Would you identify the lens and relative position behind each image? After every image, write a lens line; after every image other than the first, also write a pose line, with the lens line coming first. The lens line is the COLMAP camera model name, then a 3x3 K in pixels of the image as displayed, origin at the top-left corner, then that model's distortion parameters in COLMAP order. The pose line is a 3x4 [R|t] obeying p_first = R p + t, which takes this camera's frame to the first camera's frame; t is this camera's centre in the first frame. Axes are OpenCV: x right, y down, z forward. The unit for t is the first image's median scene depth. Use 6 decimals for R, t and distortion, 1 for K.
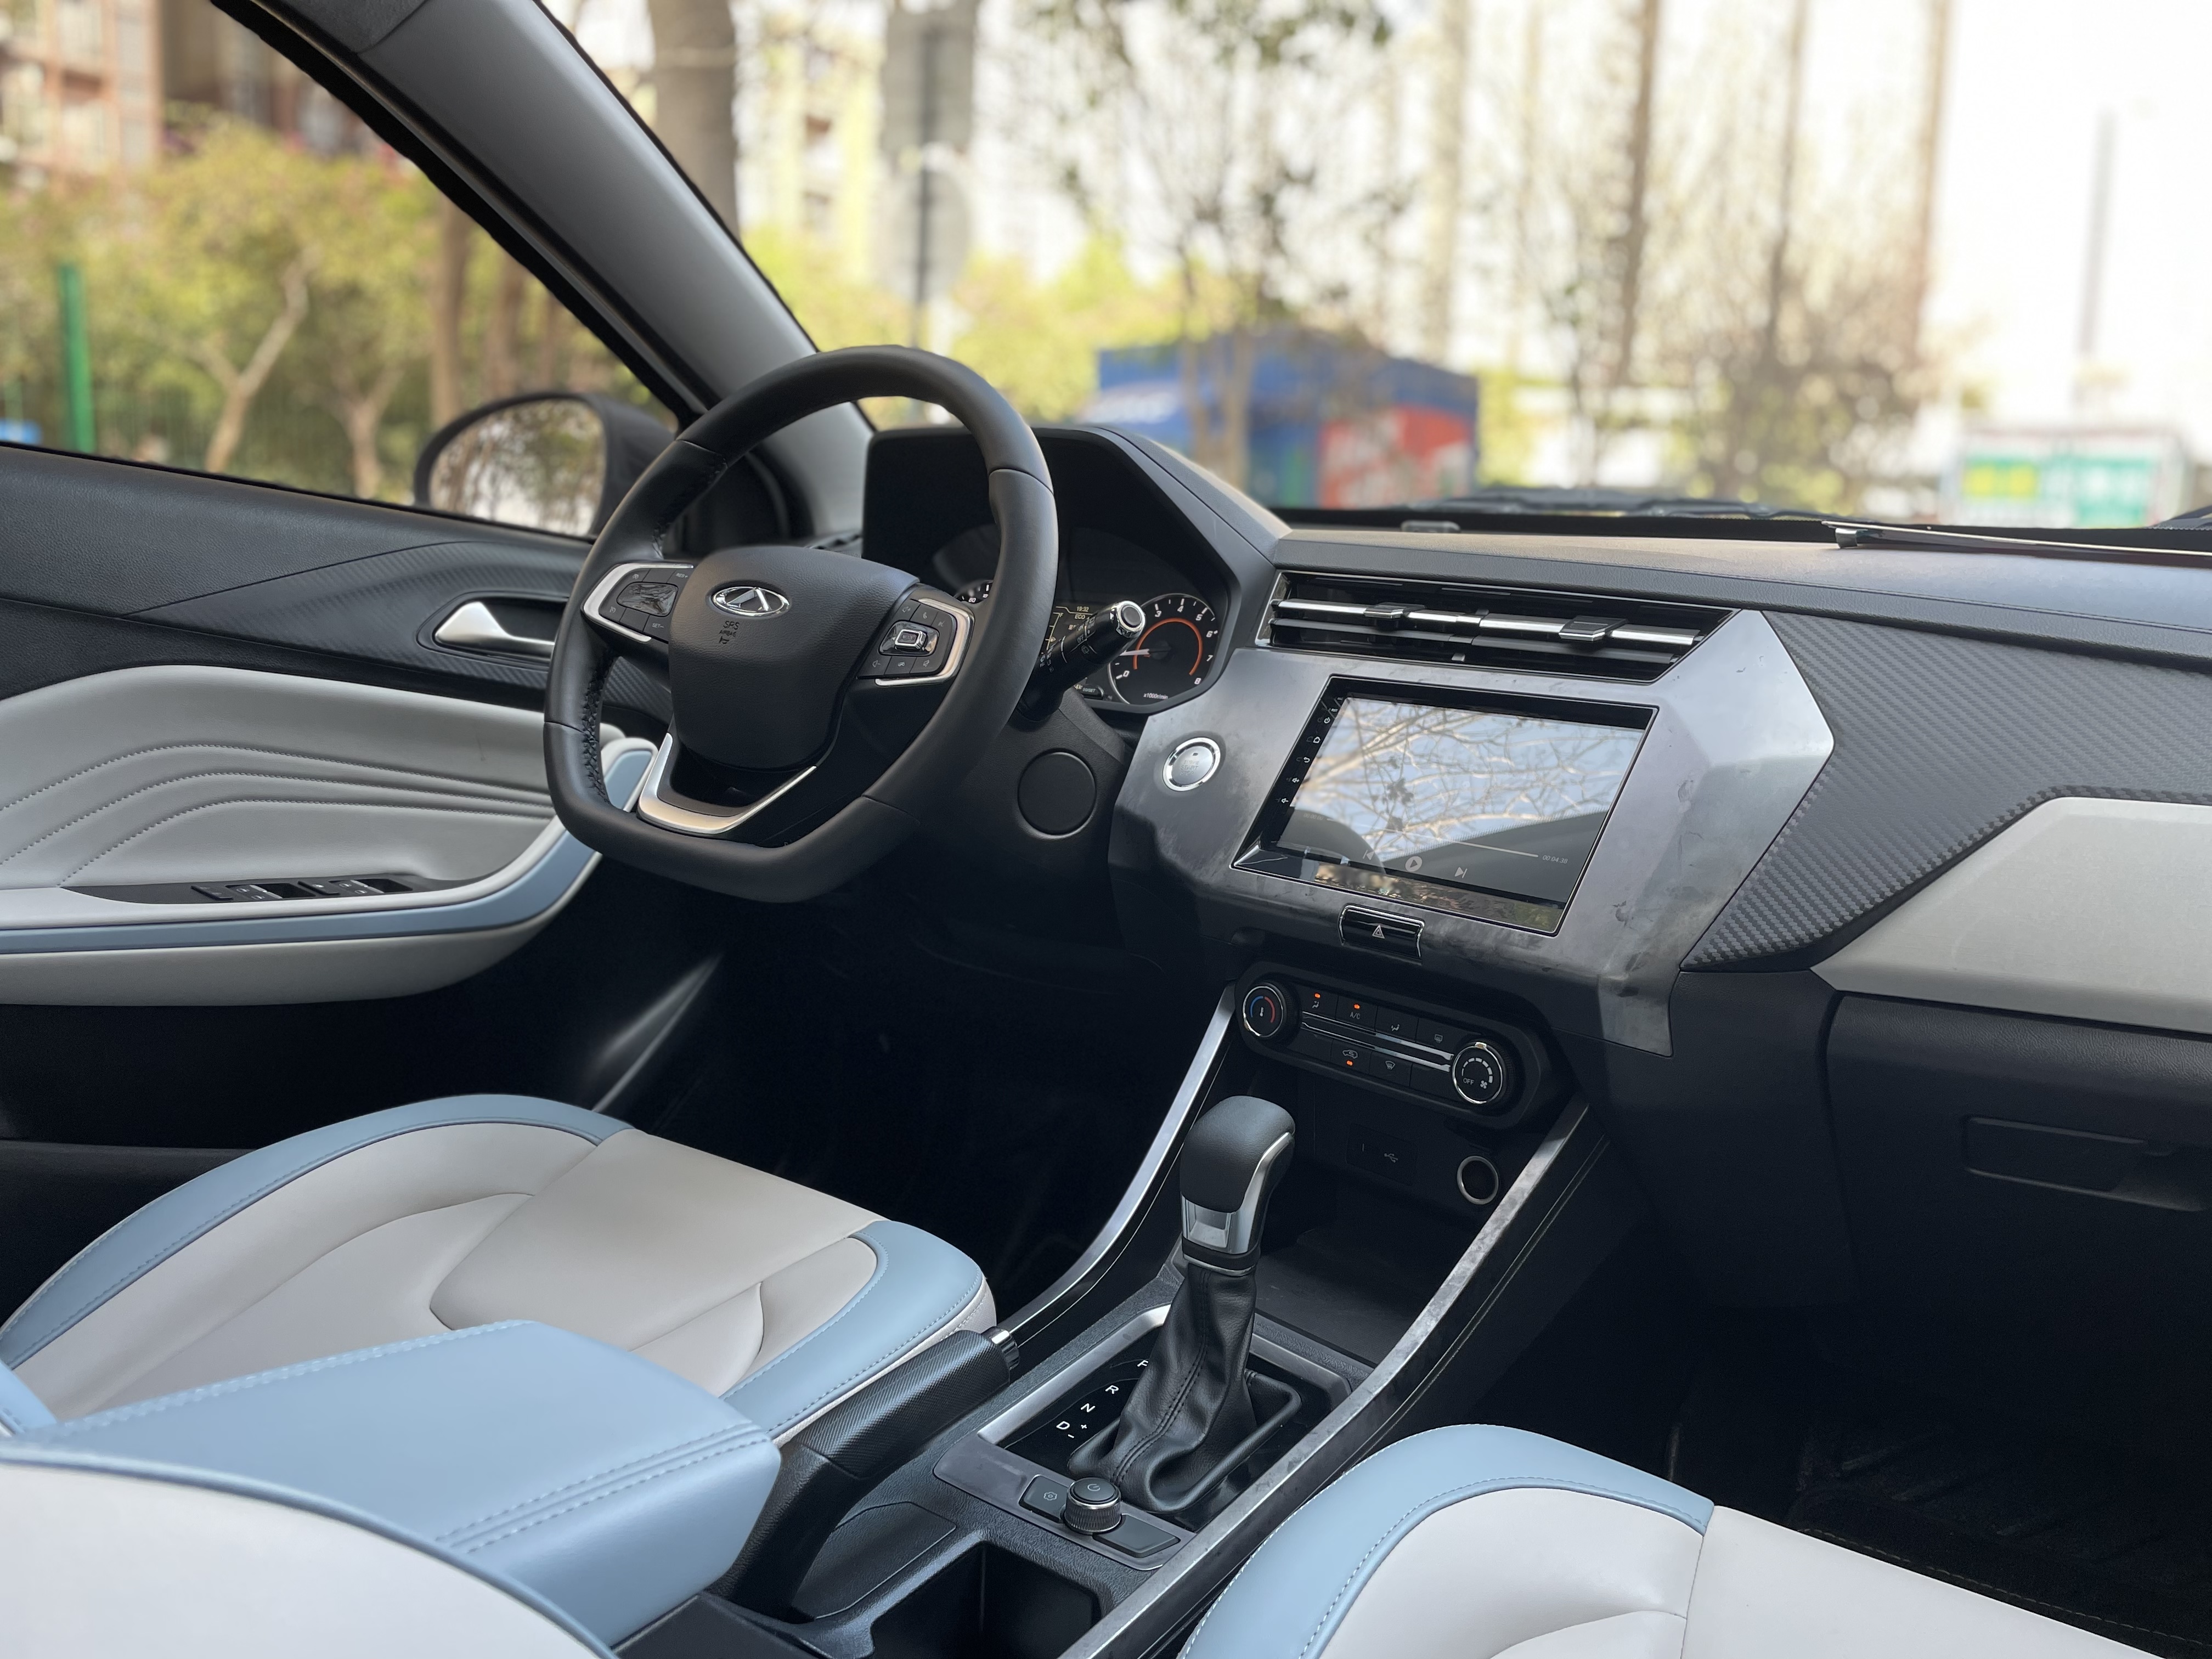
lens RADIAL K [[1679.9, 0, 1093.0], [0, 1679.9, 829.5], [0, 0, 1]] dist [0.022842, -0.003197]
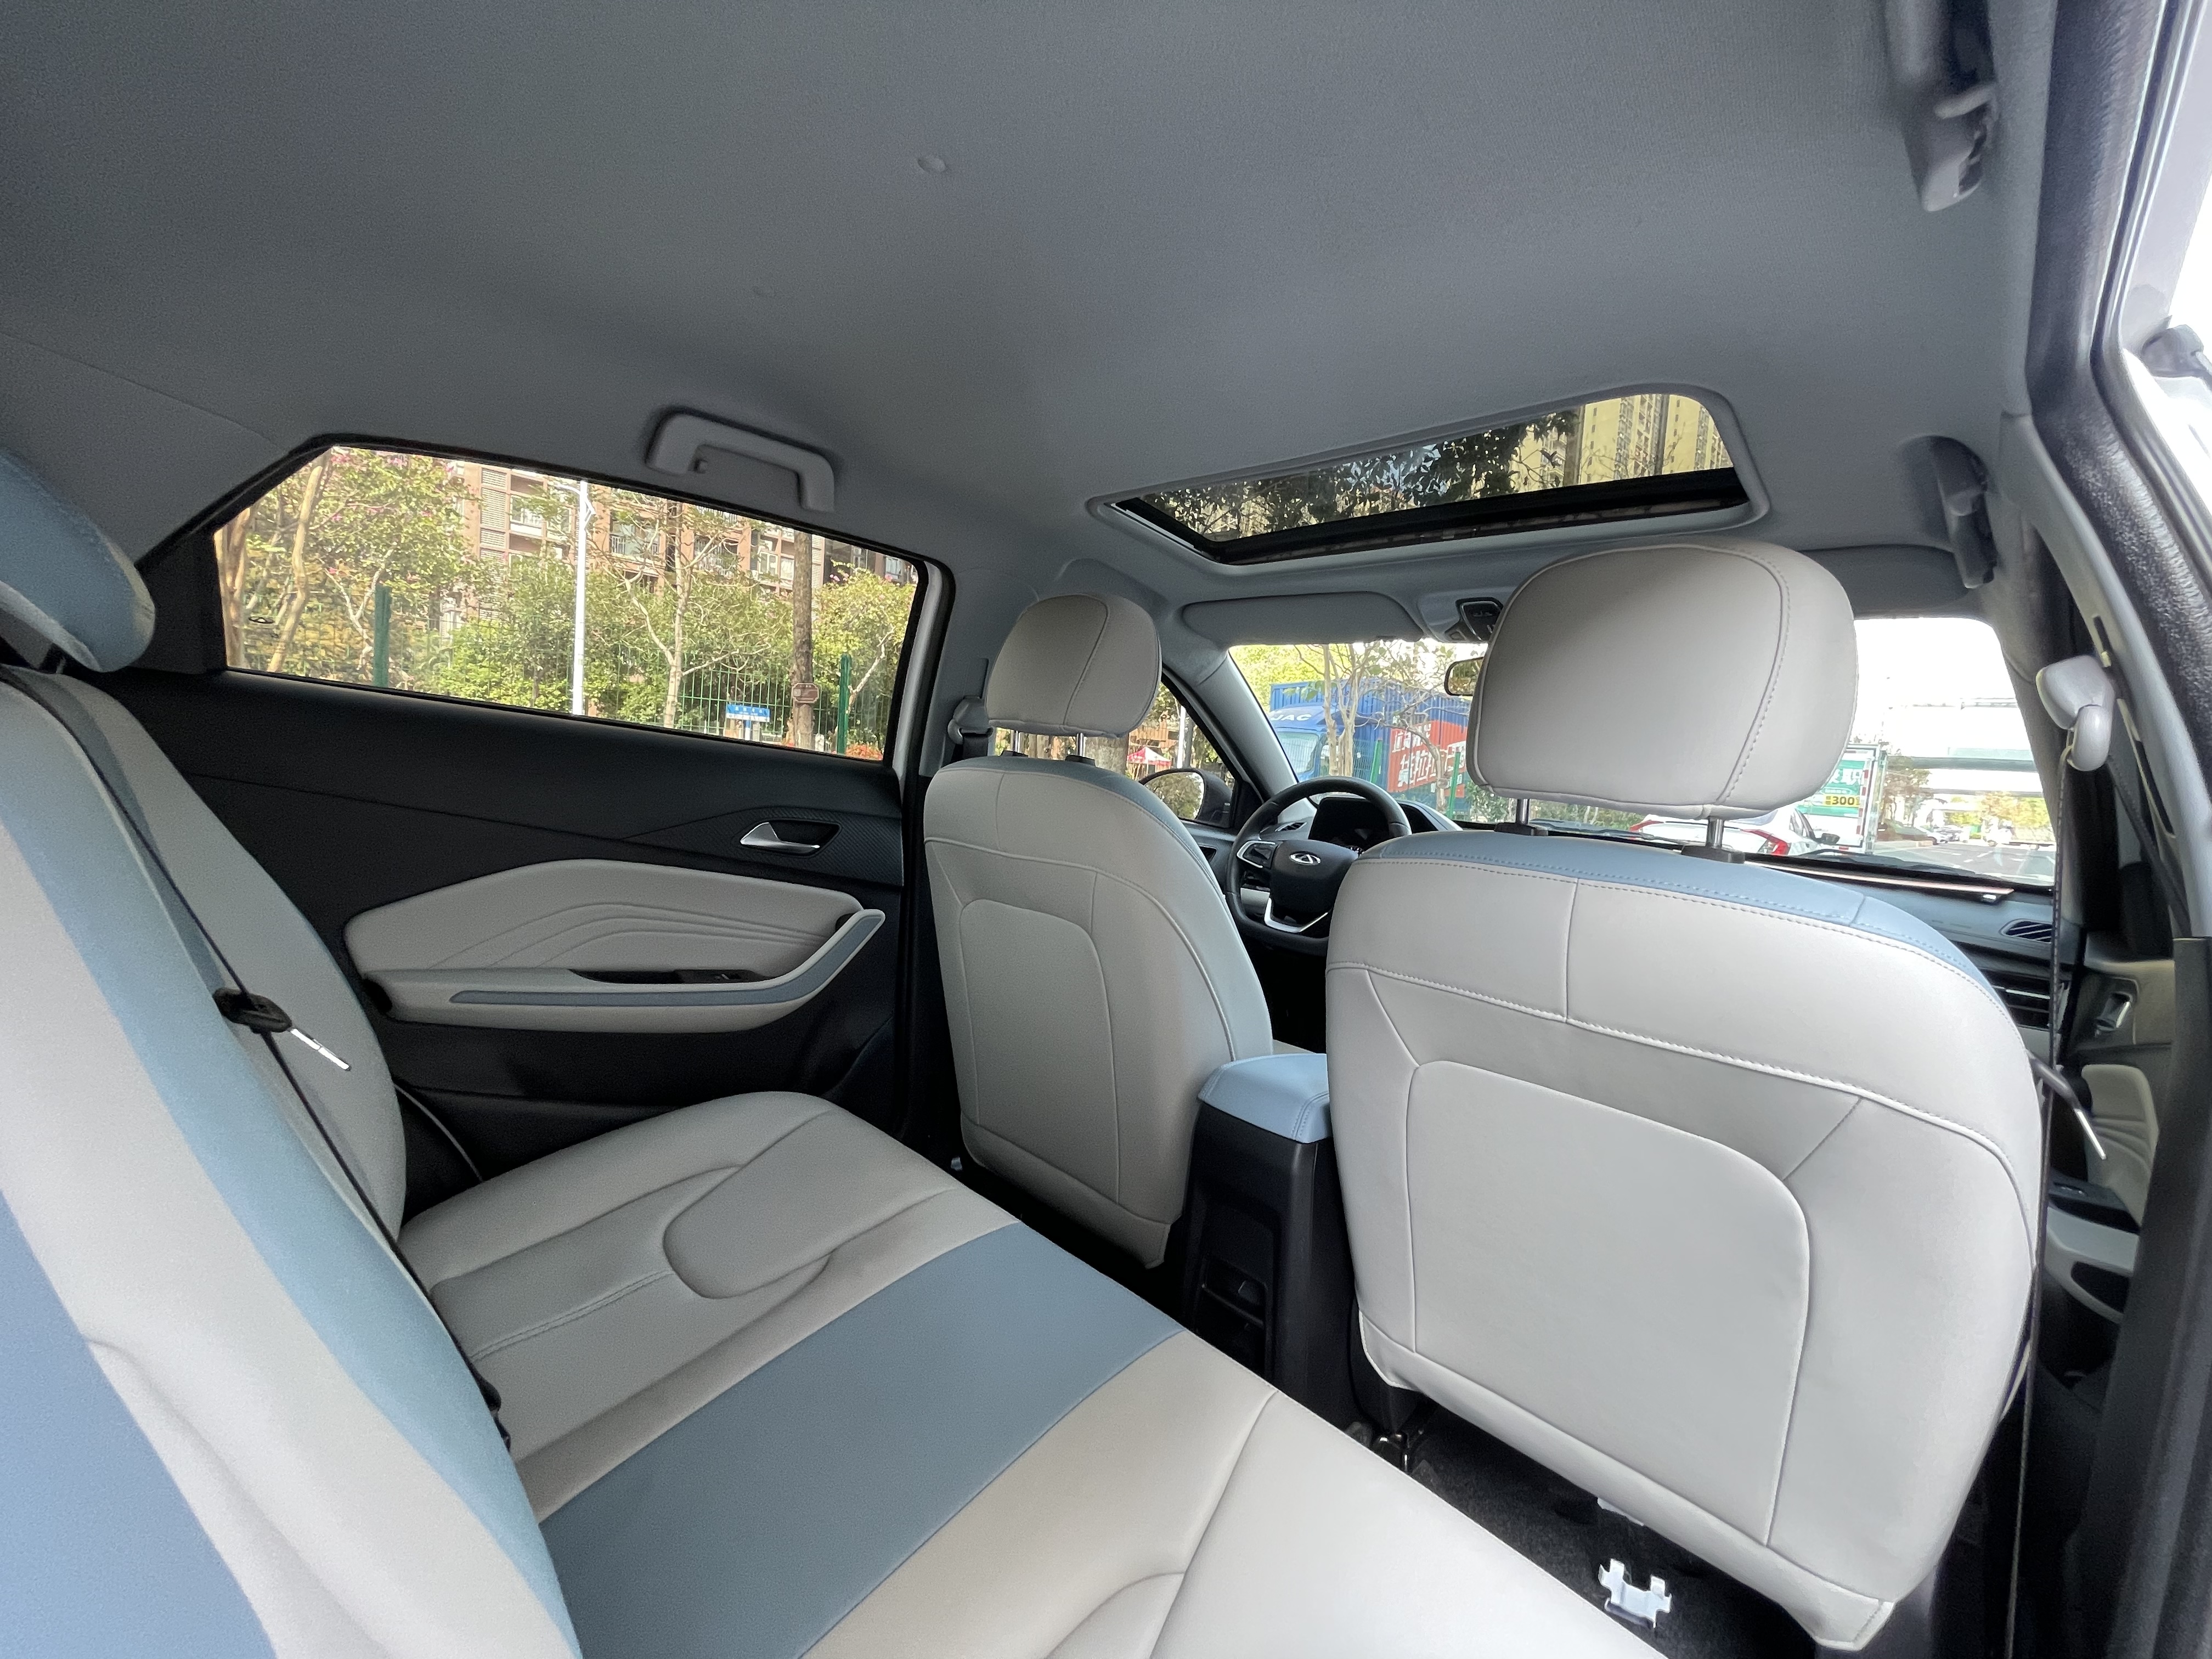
lens RADIAL K [[884.3, 0, 1109.8], [0, 884.3, 836.4], [0, 0, 1]] dist [-0.009390, 0.000388]
pose [[0.986900, 0.048677, -0.153817, -0.312969], [-0.063104, 0.993909, -0.090346, -0.005029], [0.148483, 0.098869, 0.983960, -0.682101]]
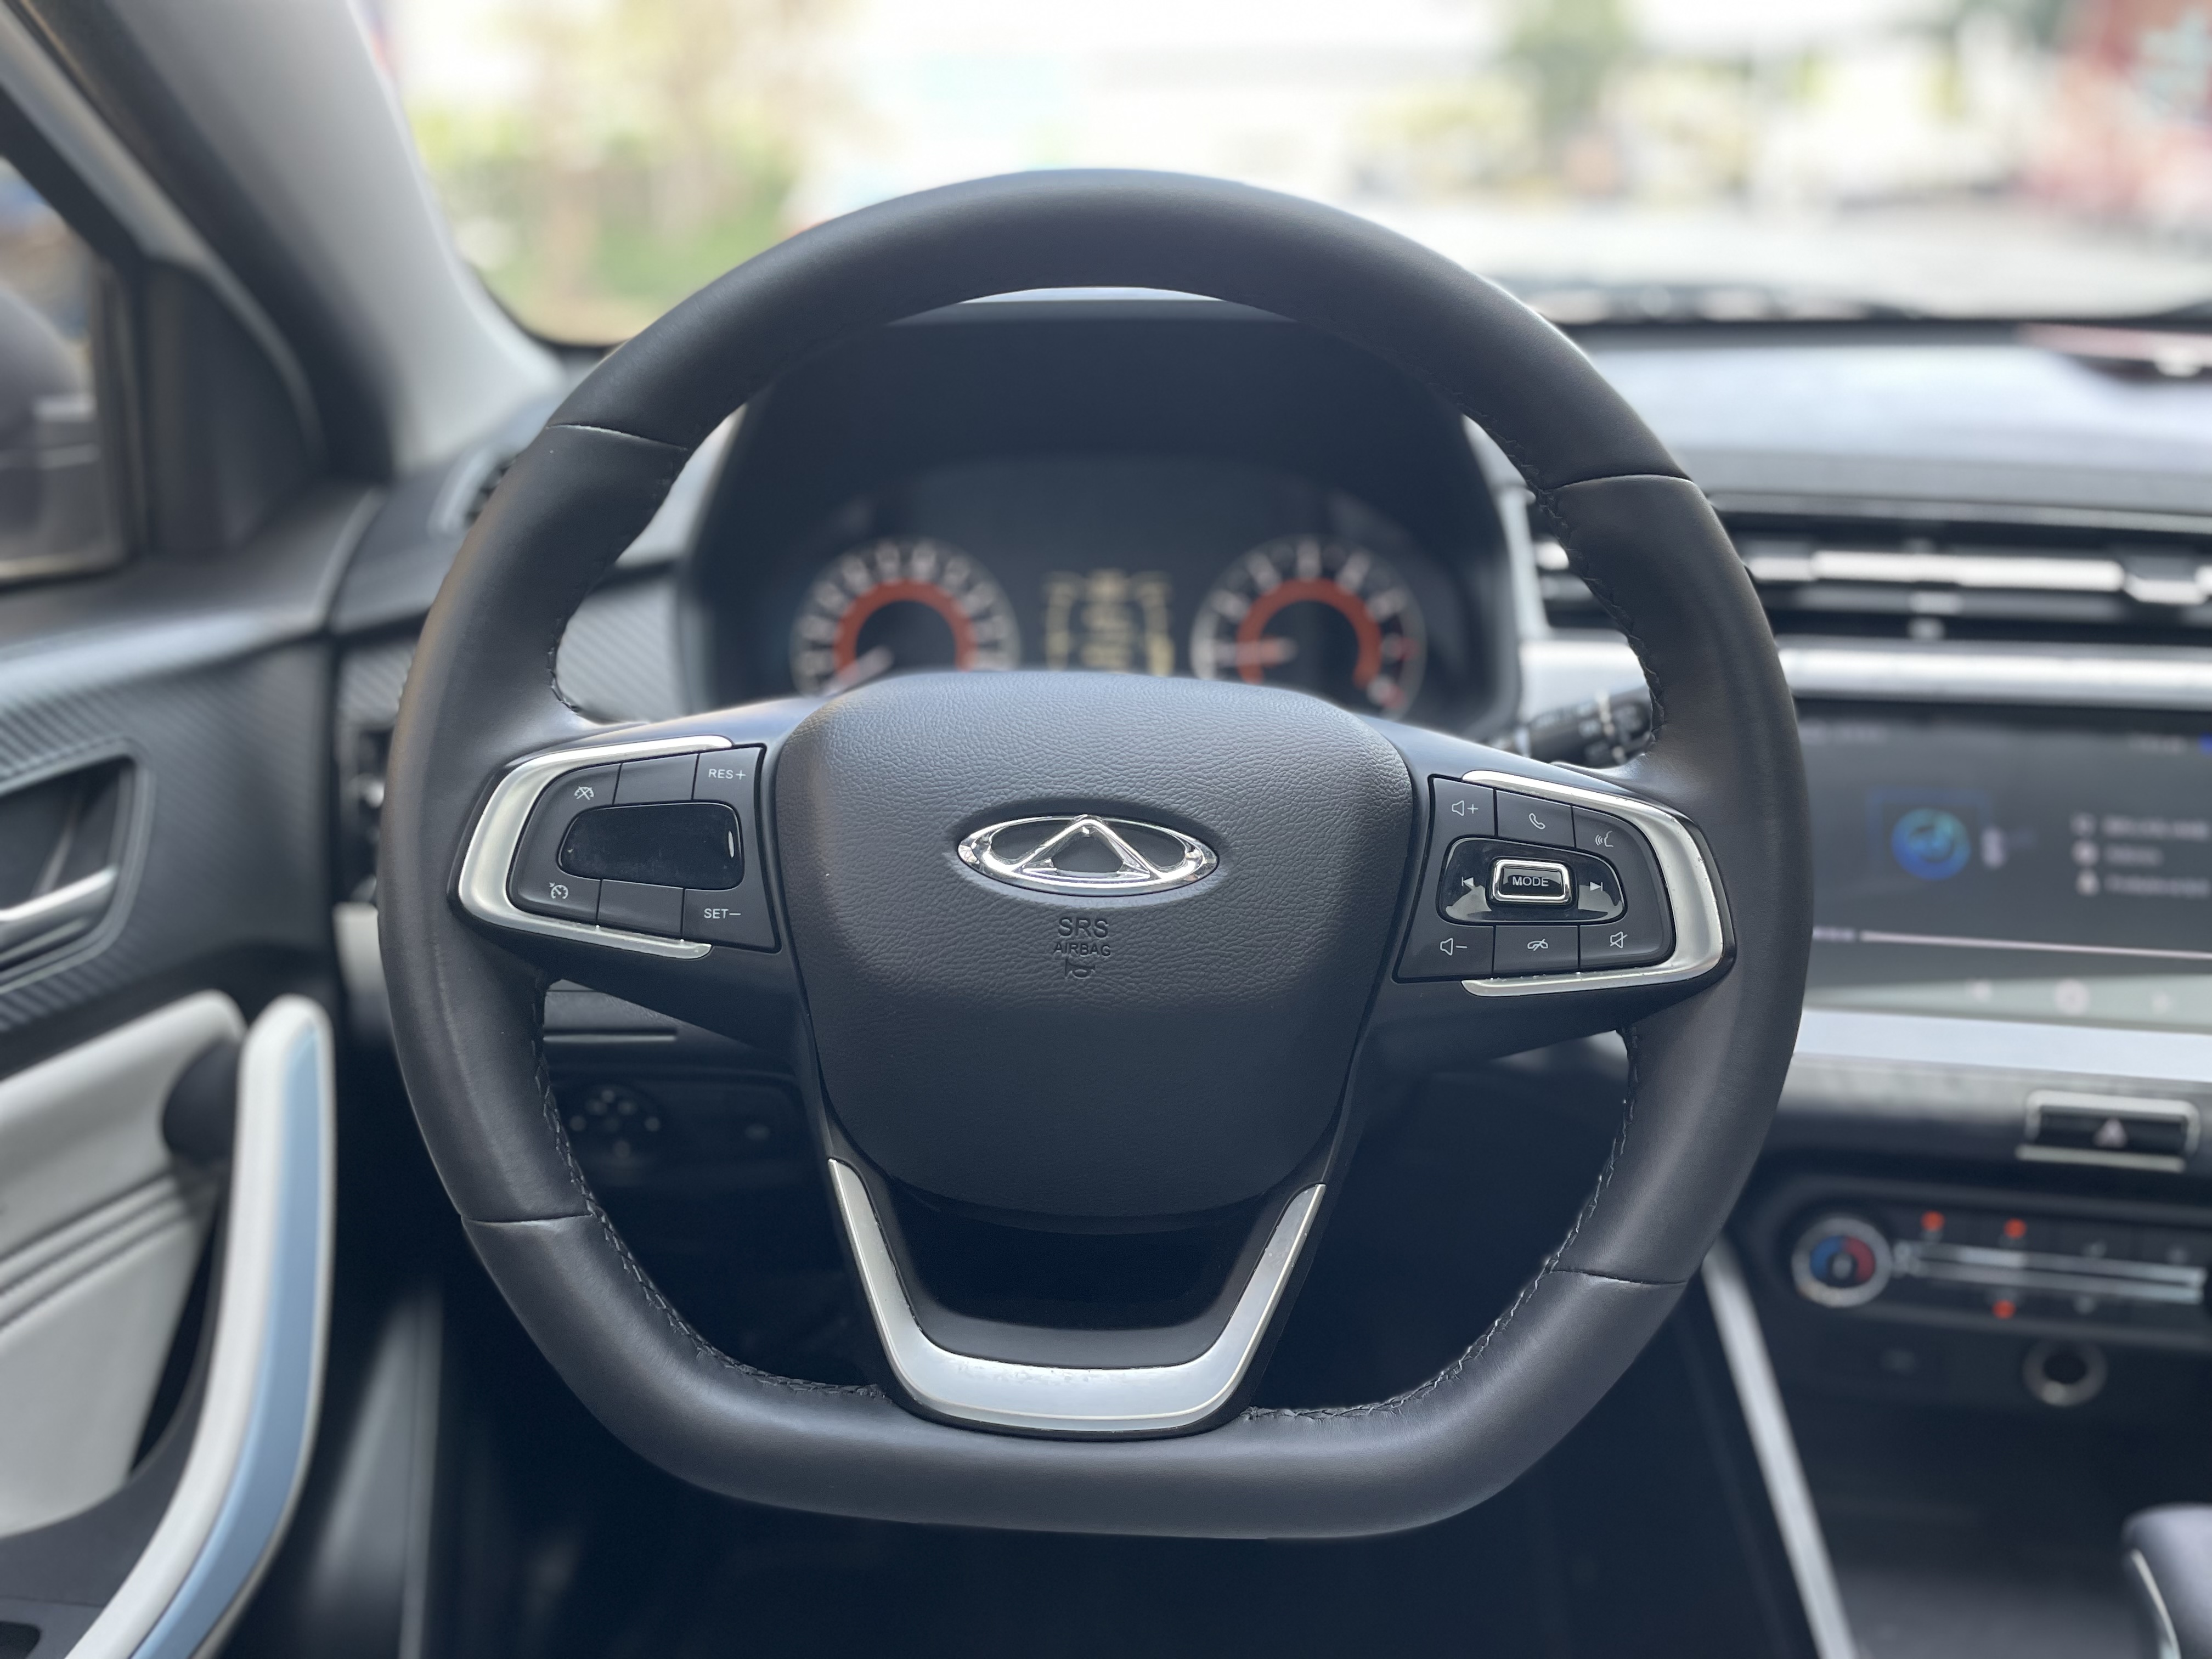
lens RADIAL K [[1679.9, 0, 1102.1], [0, 1679.9, 824.0], [0, 0, 1]] dist [0.022842, -0.003197]
pose [[0.820648, -0.250347, 0.513676, -0.413276], [0.141138, 0.959874, 0.242326, -0.242895], [-0.553730, -0.126365, 0.823052, 0.653247]]
